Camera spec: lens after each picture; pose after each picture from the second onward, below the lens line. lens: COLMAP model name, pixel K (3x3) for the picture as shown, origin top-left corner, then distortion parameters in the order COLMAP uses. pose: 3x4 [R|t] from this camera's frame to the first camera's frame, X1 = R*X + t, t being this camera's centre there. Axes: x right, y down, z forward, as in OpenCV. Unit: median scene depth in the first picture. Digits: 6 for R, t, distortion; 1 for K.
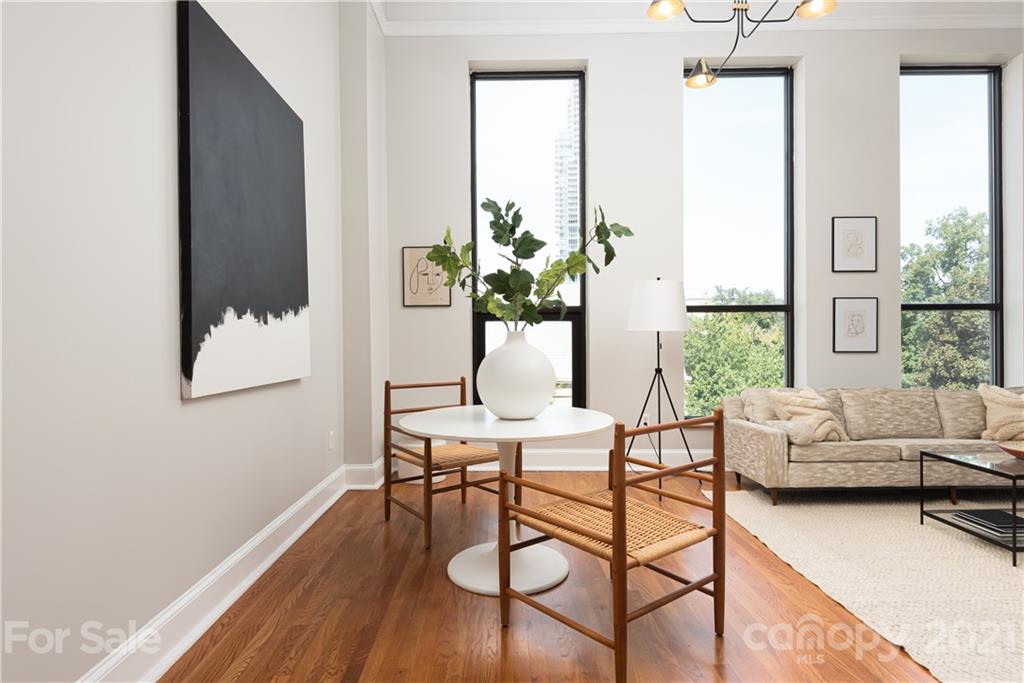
lens RADIAL K [[546.1, 0, 512.0], [0, 546.1, 341.5], [0, 0, 1]] dist [0.020303, -0.015430]
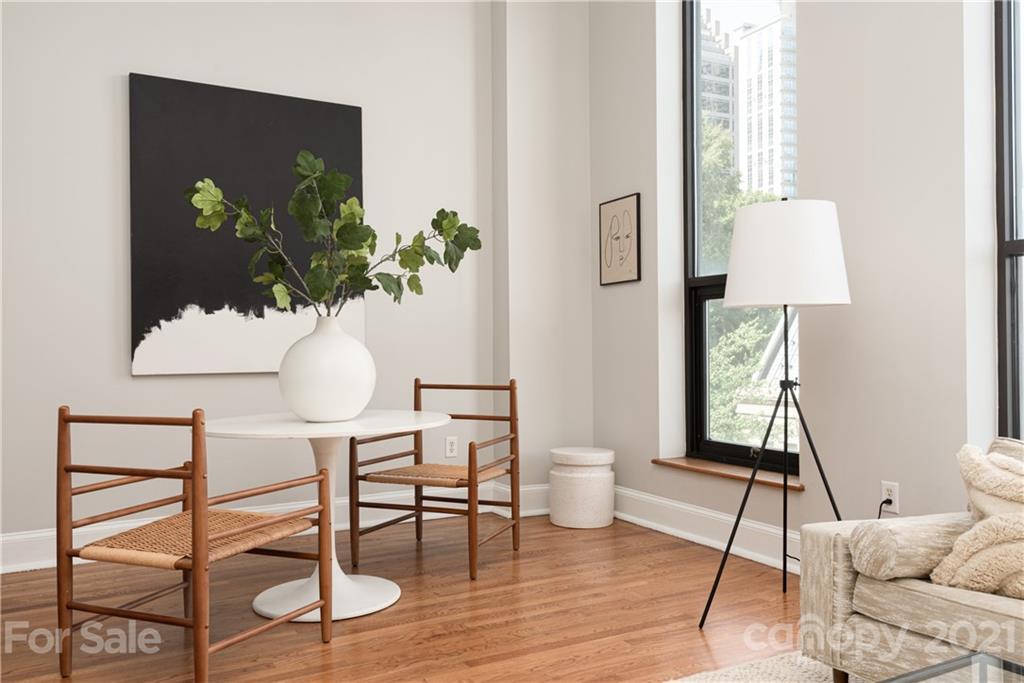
lens RADIAL K [[831.1, 0, 512.0], [0, 831.1, 341.5], [0, 0, 1]] dist [-0.002665, -0.000016]
pose [[0.474584, -0.005140, -0.880195, 0.799255], [0.003401, 0.999986, -0.004006, 0.016135], [0.880204, -0.001093, 0.474595, 0.417998]]
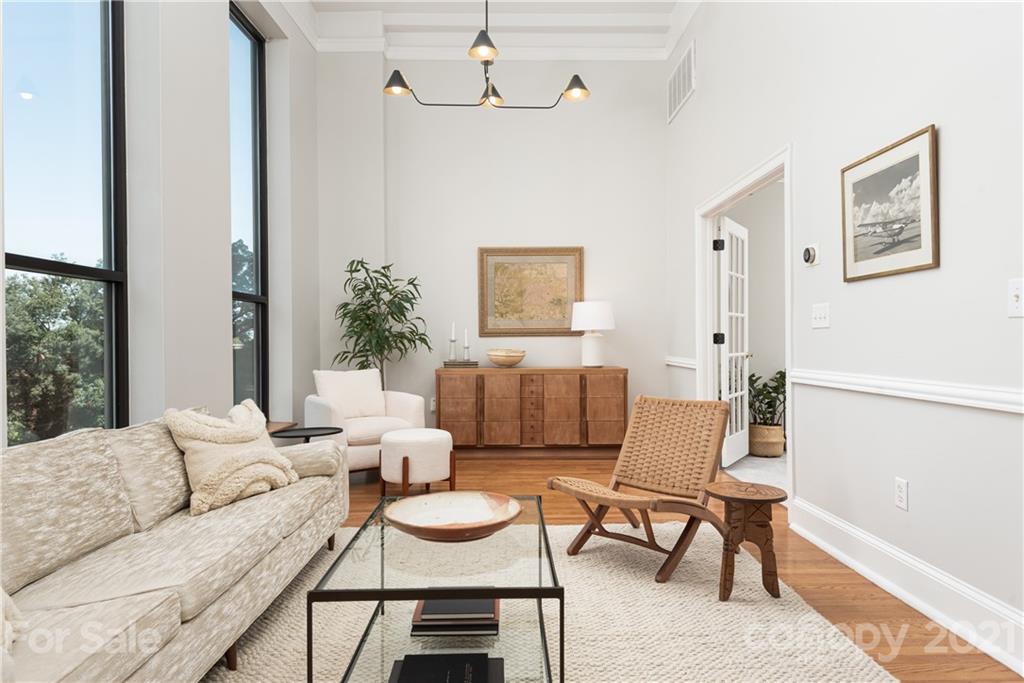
lens RADIAL K [[636.1, 0, 512.0], [0, 636.1, 341.5], [0, 0, 1]] dist [0.055032, -0.047477]
pose [[0.001209, 0.005950, 0.999982, 0.217439], [0.011687, 0.999914, -0.005964, 0.017953], [-0.999931, 0.011694, 0.001139, 0.662598]]
